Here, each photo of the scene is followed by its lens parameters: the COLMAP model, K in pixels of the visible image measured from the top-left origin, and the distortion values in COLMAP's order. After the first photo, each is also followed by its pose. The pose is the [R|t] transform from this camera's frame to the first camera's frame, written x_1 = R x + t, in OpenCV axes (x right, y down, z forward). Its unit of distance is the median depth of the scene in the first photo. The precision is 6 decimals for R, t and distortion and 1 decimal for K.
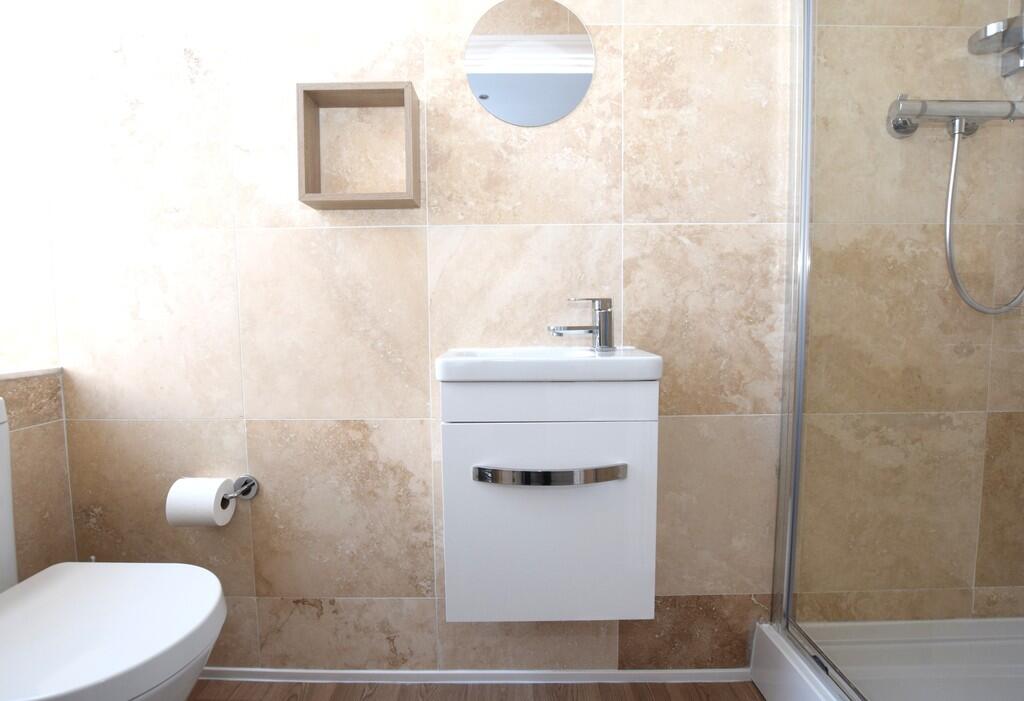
lens RADIAL K [[497.9, 0, 511.8], [0, 497.9, 350.7], [0, 0, 1]] dist [-0.002533, -0.000203]
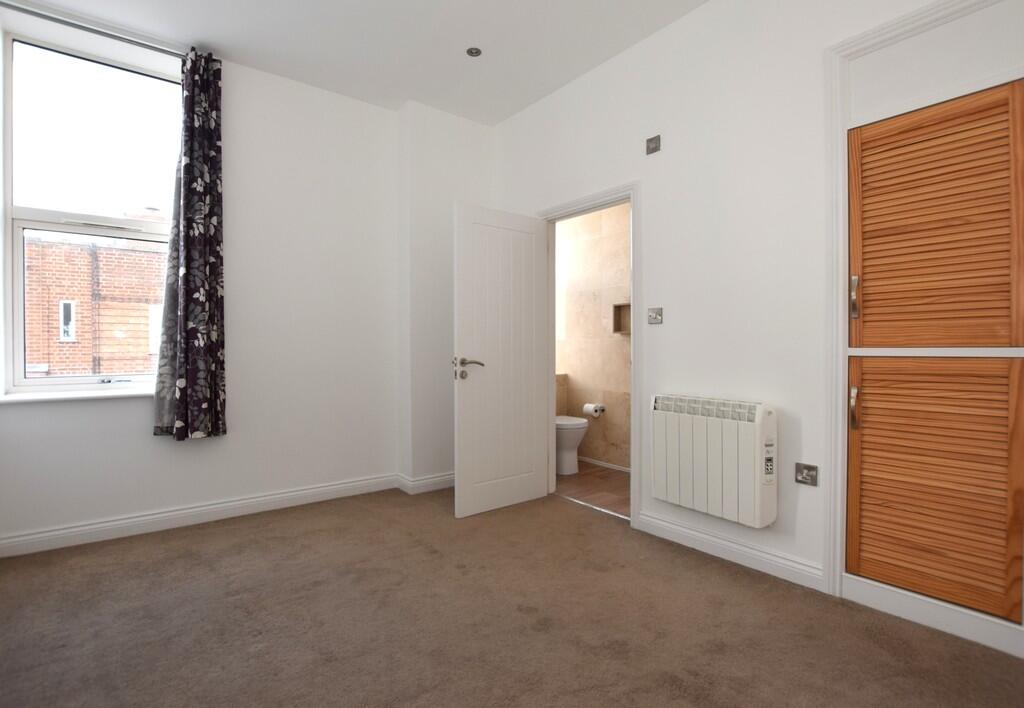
lens RADIAL K [[483.7, 0, 514.0], [0, 483.7, 353.1], [0, 0, 1]] dist [-0.013051, -0.000578]
pose [[0.642049, 0.015512, -0.766507, 1.769235], [-0.058454, 0.997875, -0.028769, 0.006768], [0.764432, 0.063277, 0.641591, -1.798876]]
